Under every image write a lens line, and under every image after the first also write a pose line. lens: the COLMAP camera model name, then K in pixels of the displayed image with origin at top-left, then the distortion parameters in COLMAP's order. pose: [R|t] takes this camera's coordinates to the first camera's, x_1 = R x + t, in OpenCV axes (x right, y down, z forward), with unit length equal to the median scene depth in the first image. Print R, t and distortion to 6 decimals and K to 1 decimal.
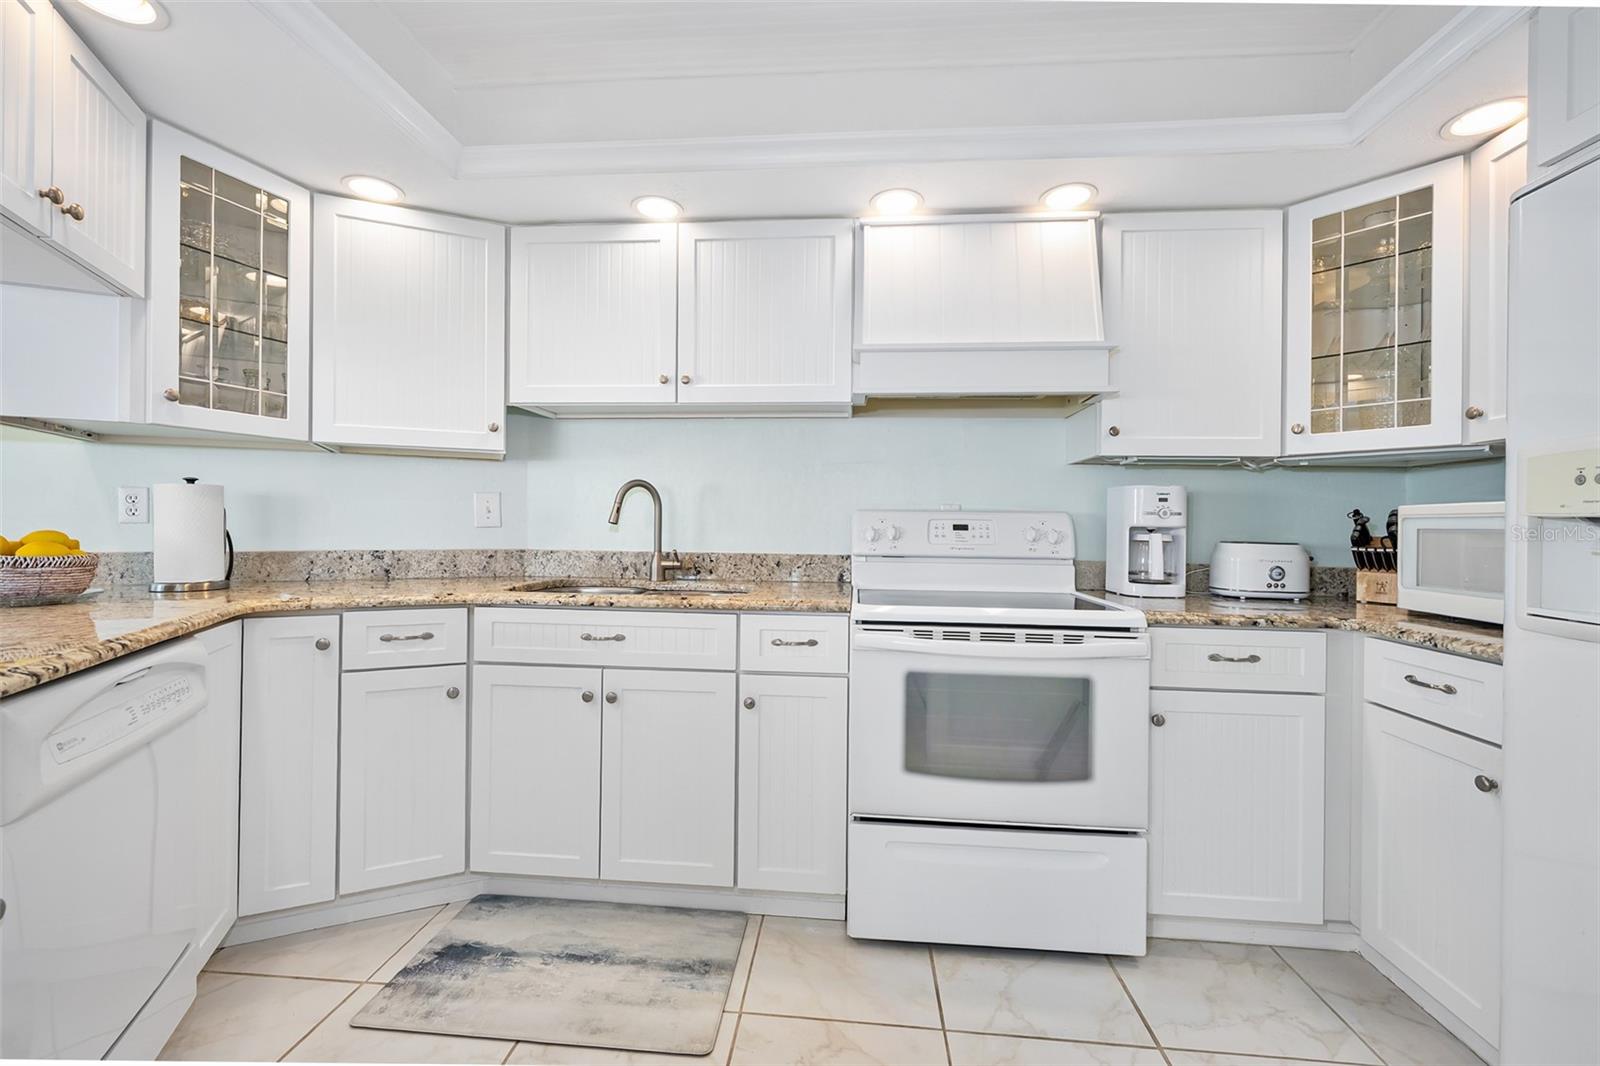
lens RADIAL K [[650.4, 0, 792.3], [0, 650.4, 529.6], [0, 0, 1]] dist [0.002369, -0.000143]
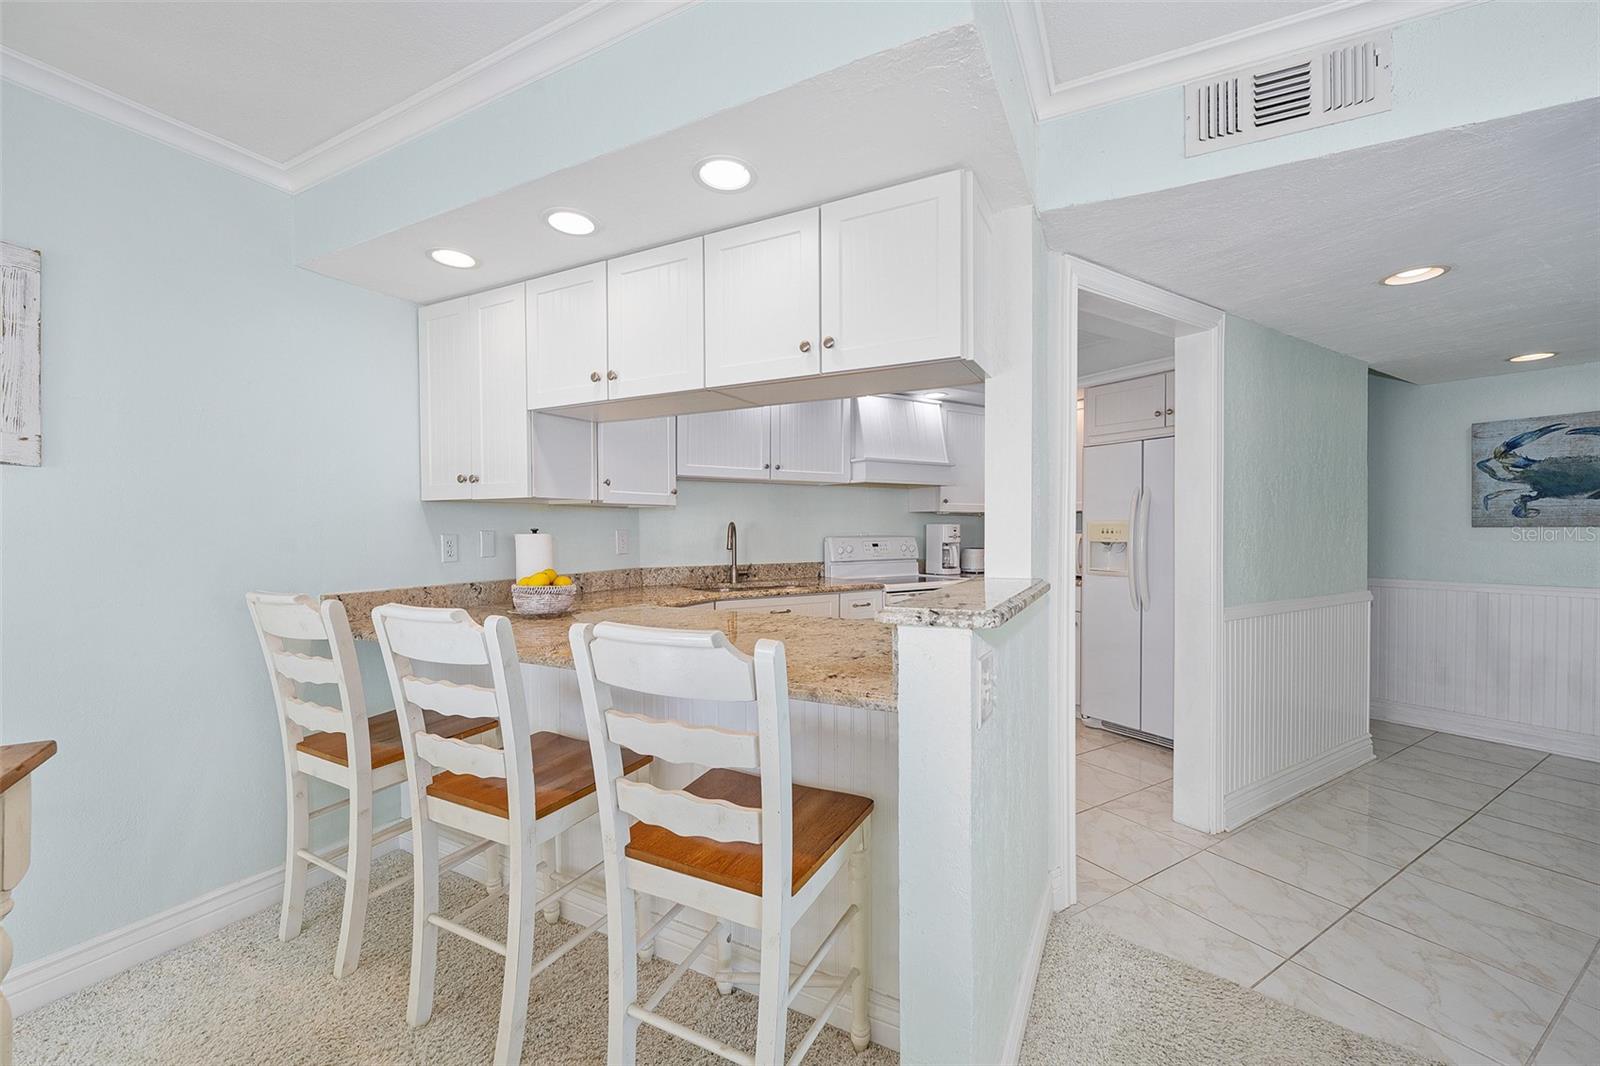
lens RADIAL K [[650.4, 0, 802.4], [0, 650.4, 537.2], [0, 0, 1]] dist [0.002369, -0.000143]
pose [[0.790764, -0.021957, 0.611727, -1.258420], [0.014462, 0.999748, 0.017189, -0.072198], [-0.611950, -0.004746, 0.790882, -0.467242]]
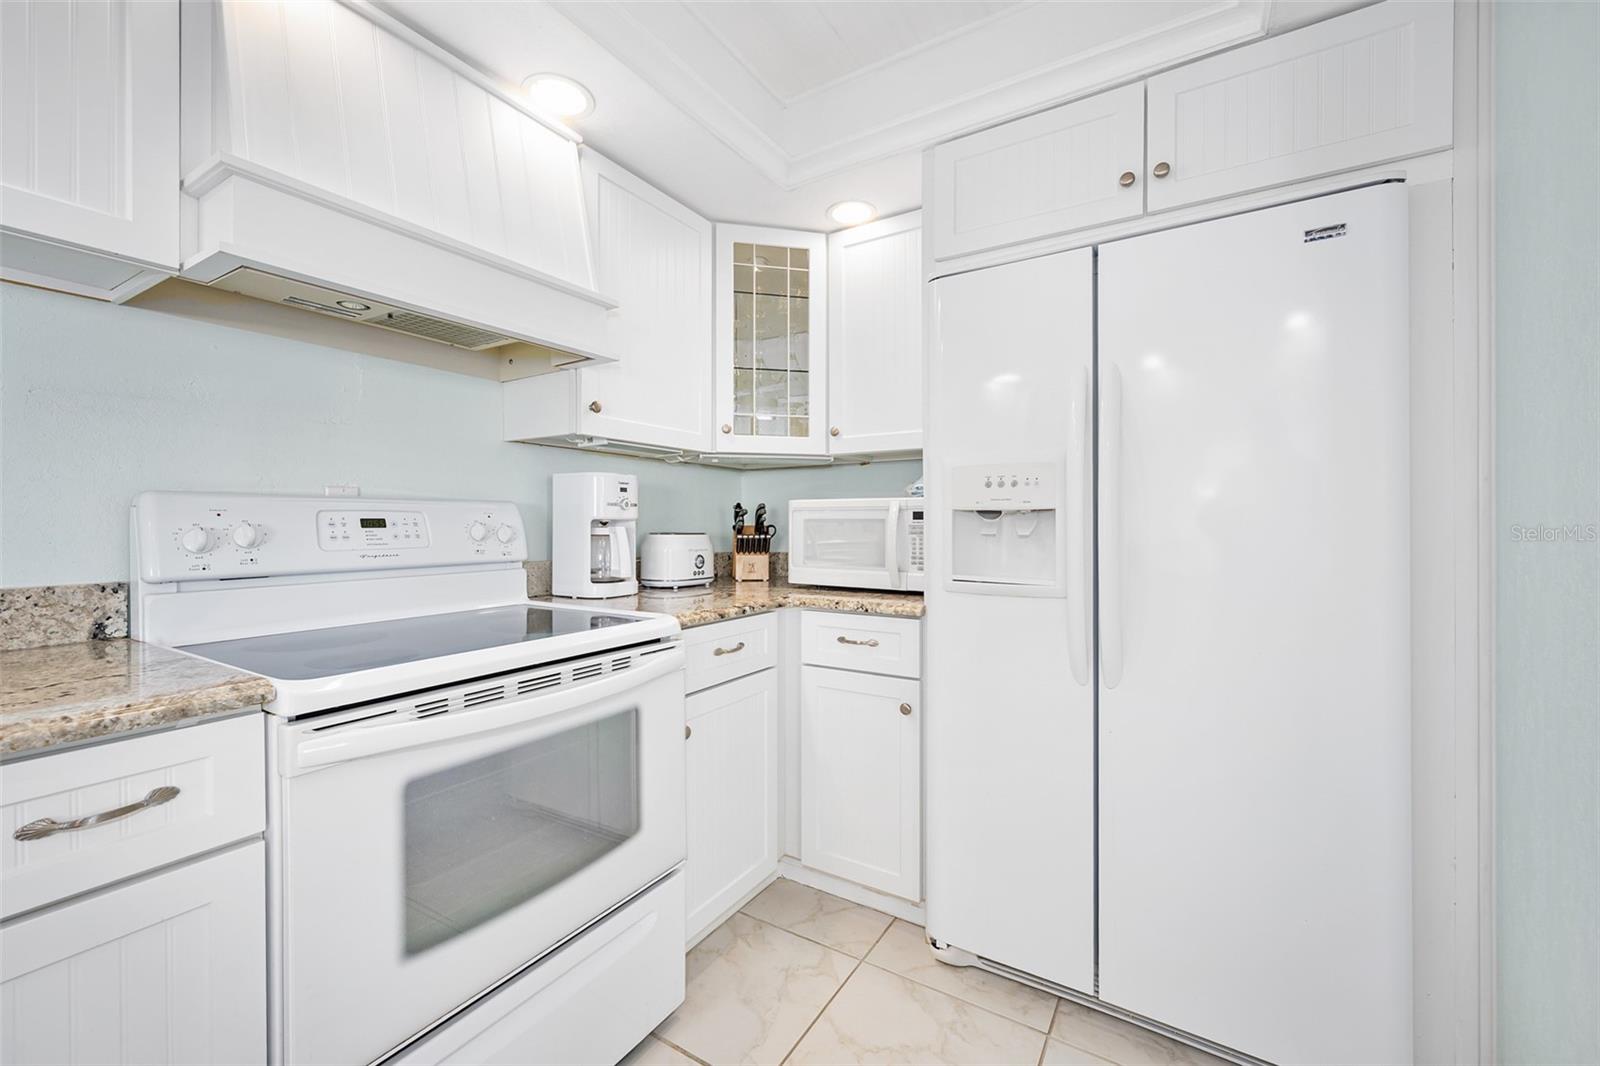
lens RADIAL K [[650.4, 0, 795.8], [0, 650.4, 525.1], [0, 0, 1]] dist [0.002369, -0.000143]
pose [[0.448902, -0.017766, 0.893404, -0.146170], [0.011219, 0.999836, 0.014246, -0.006510], [-0.893510, 0.003628, 0.449028, 0.382699]]
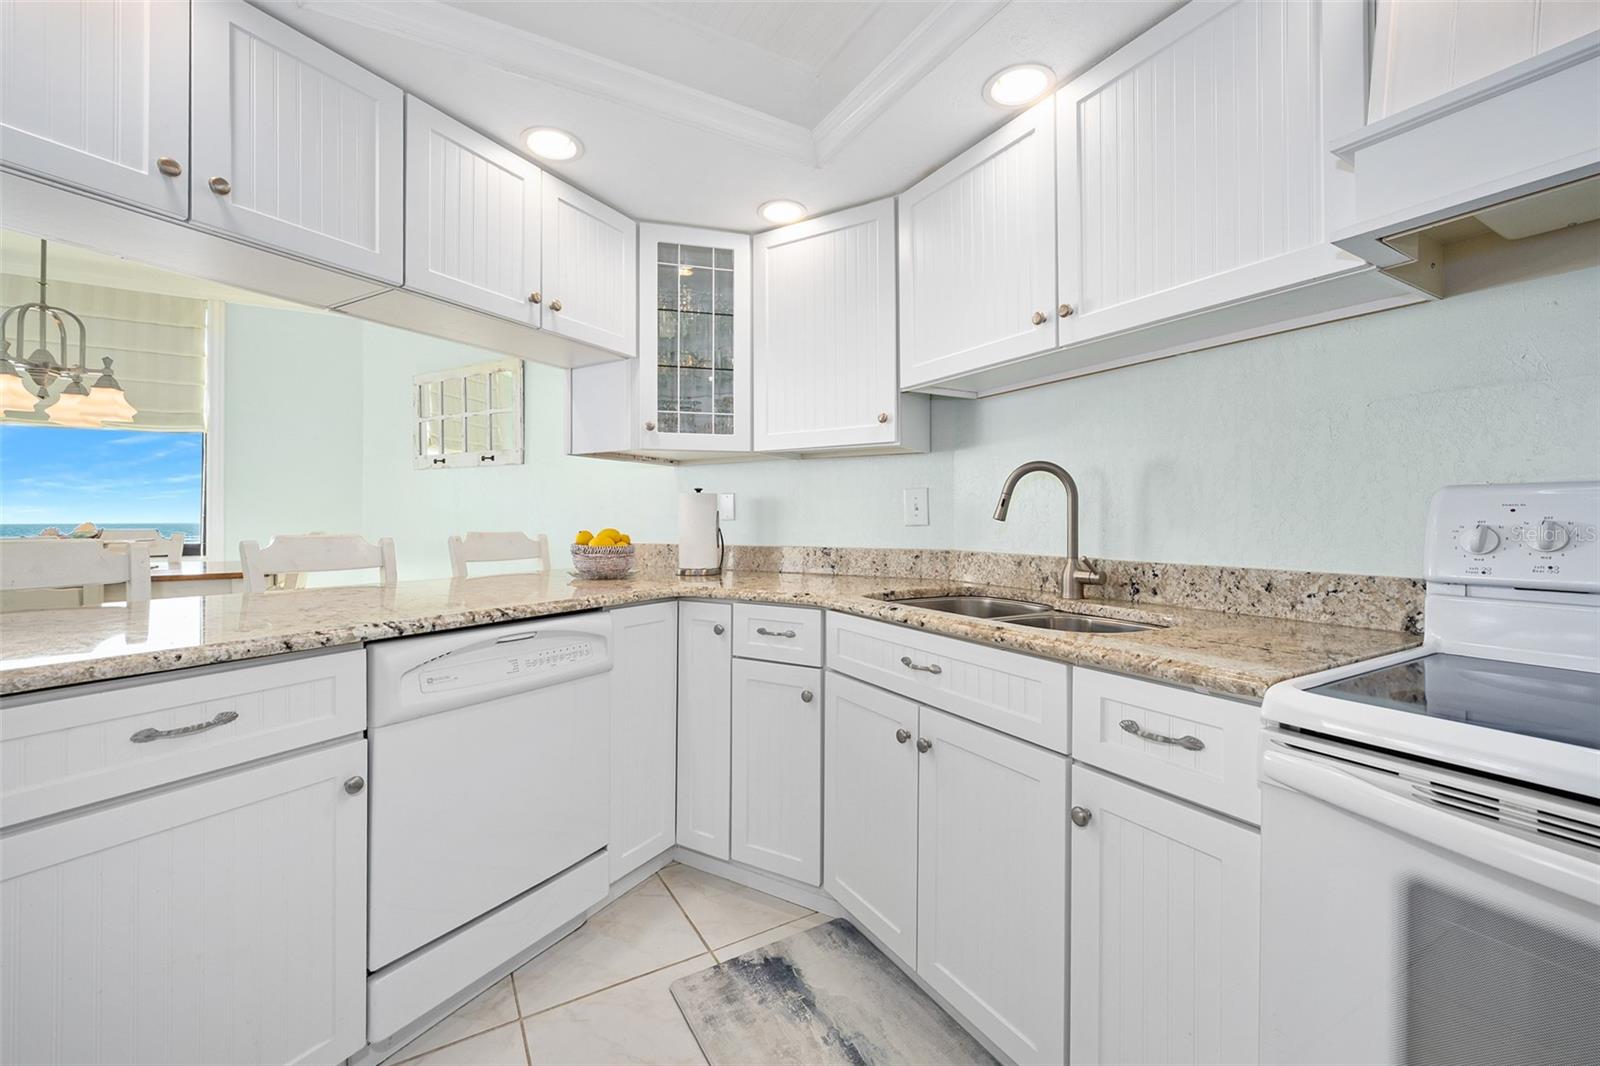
lens RADIAL K [[650.4, 0, 815.9], [0, 650.4, 522.7], [0, 0, 1]] dist [0.002369, -0.000143]
pose [[0.591647, -0.007196, -0.806165, 0.247047], [0.000749, 0.999965, -0.008375, 0.000184], [0.806197, 0.004351, 0.591631, 0.398501]]
